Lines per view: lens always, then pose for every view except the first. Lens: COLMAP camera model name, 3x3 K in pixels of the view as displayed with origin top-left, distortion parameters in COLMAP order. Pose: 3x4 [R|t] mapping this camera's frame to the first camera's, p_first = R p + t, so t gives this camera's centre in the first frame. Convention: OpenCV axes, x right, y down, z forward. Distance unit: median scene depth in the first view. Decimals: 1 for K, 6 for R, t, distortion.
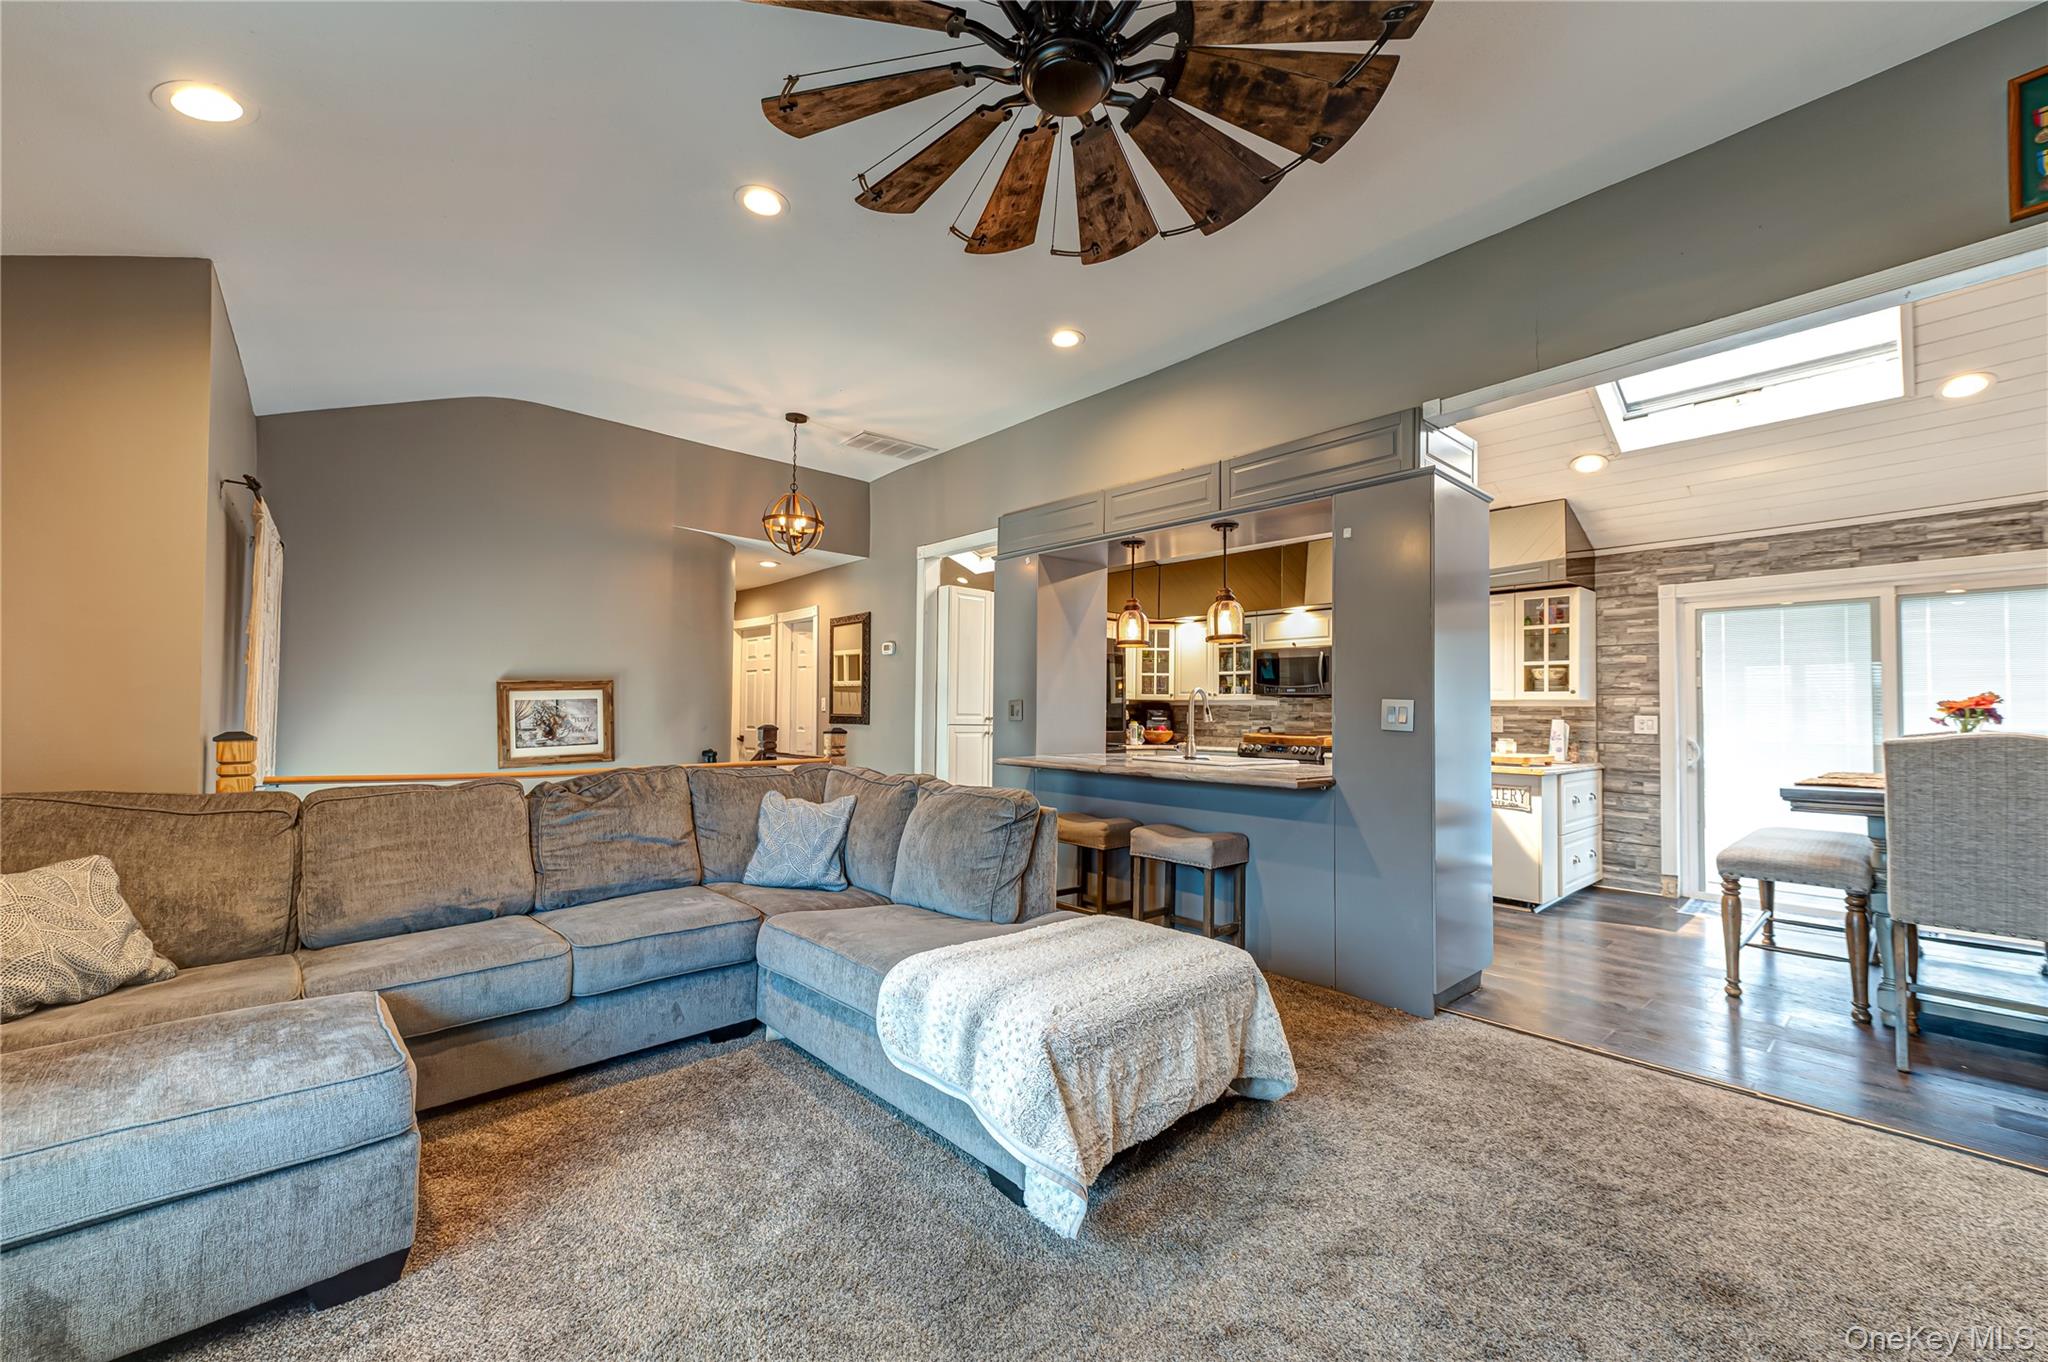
lens RADIAL K [[801.9, 0, 1022.9], [0, 801.9, 688.1], [0, 0, 1]] dist [0.010681, 0.000088]
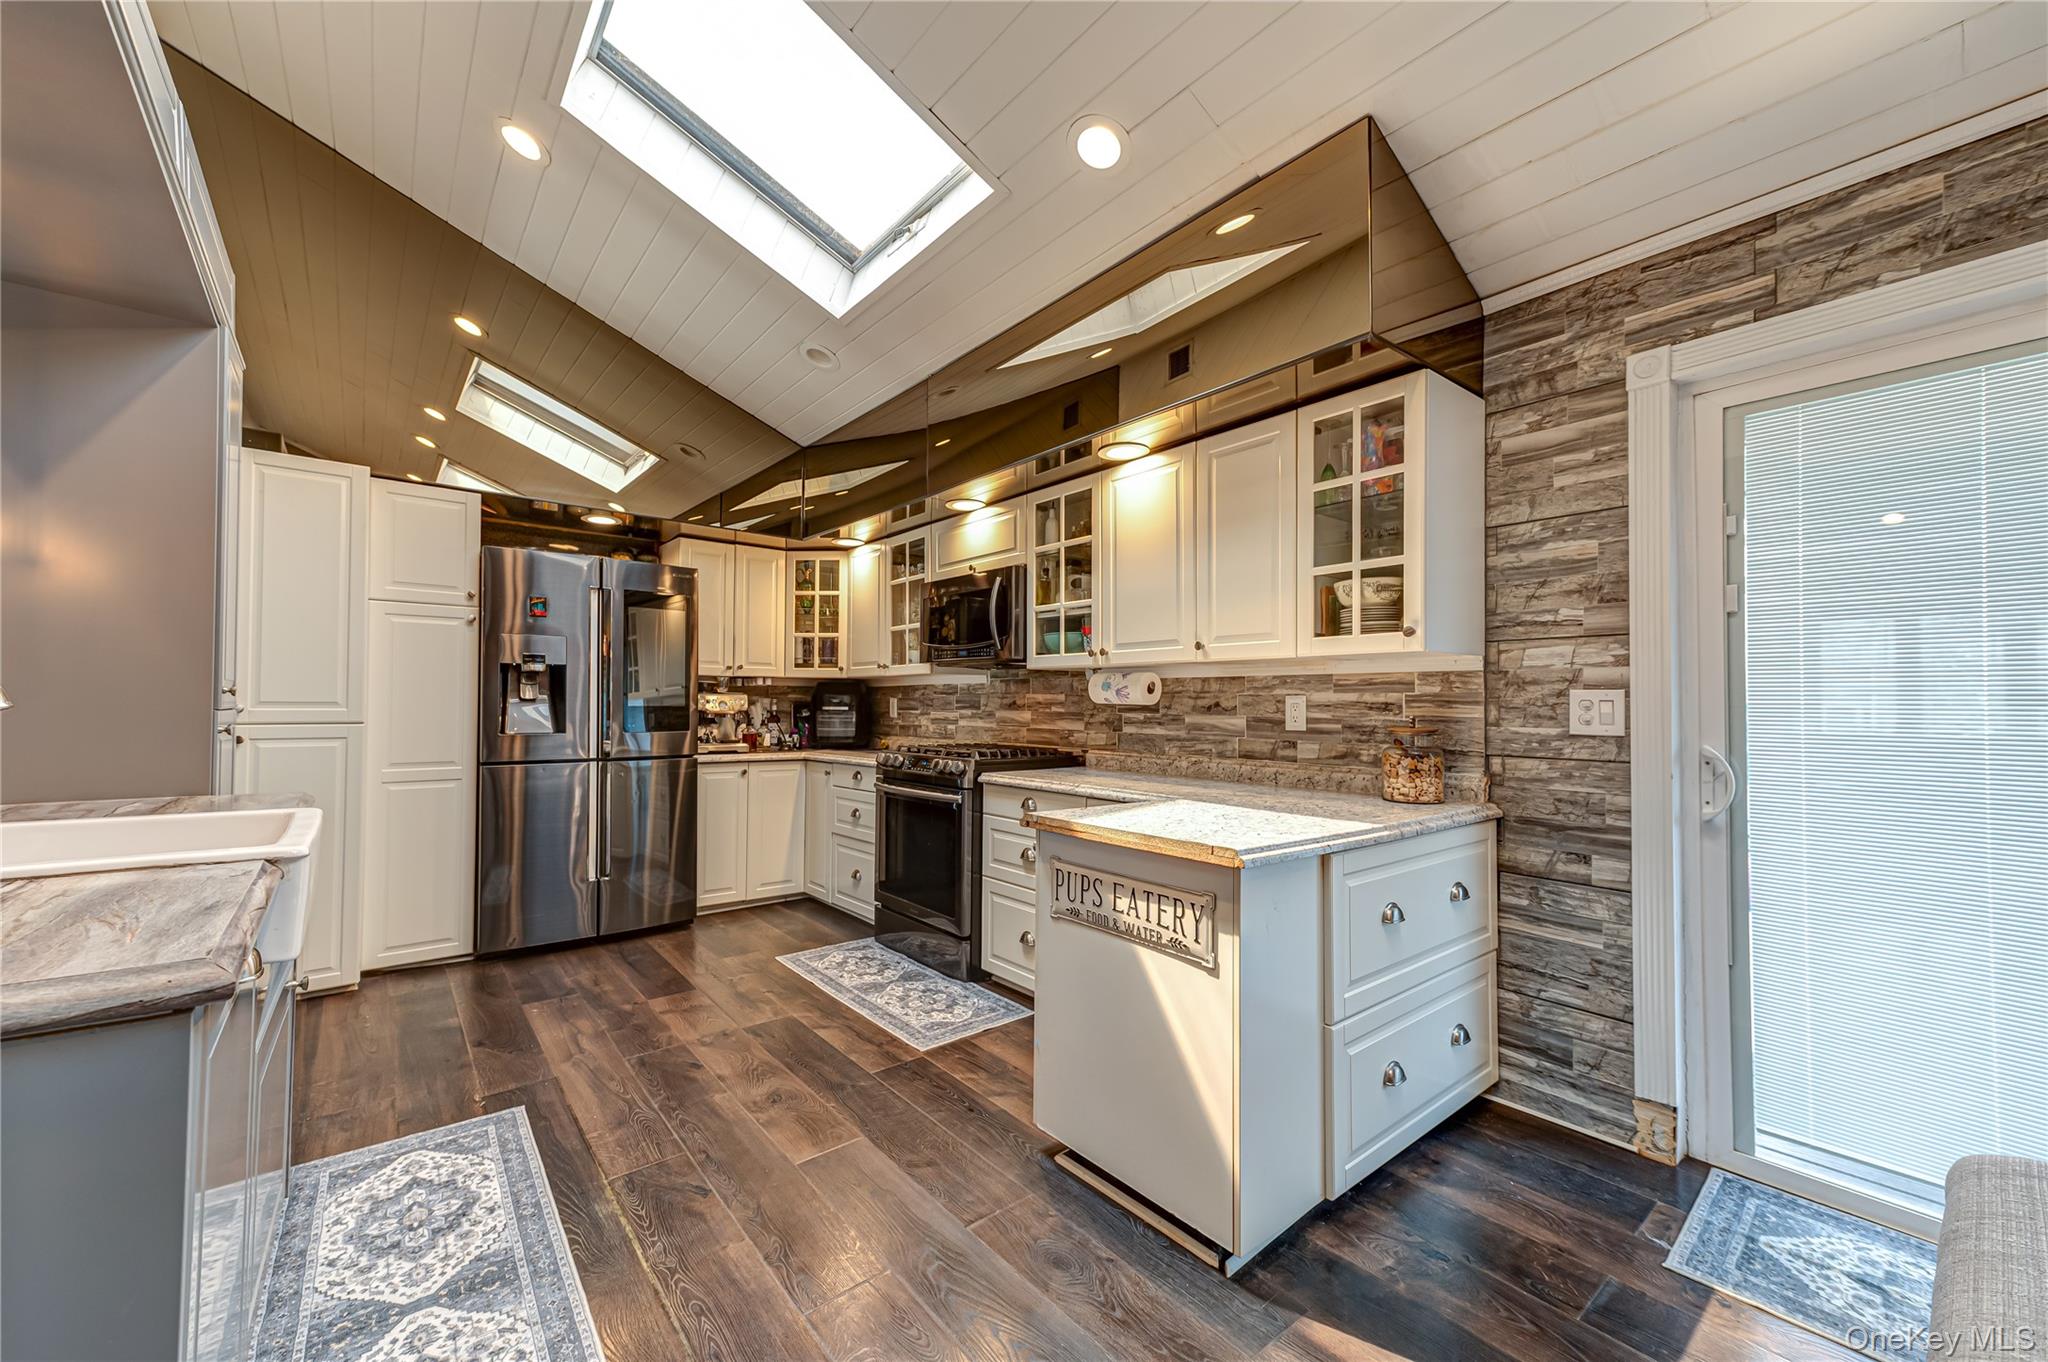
lens RADIAL K [[801.9, 0, 1023.6], [0, 801.9, 688.0], [0, 0, 1]] dist [0.010681, 0.000088]
pose [[0.998661, -0.009810, -0.050798, 0.499733], [0.010376, 0.999887, 0.010897, 0.025668], [0.050685, -0.011410, 0.998649, 0.576601]]
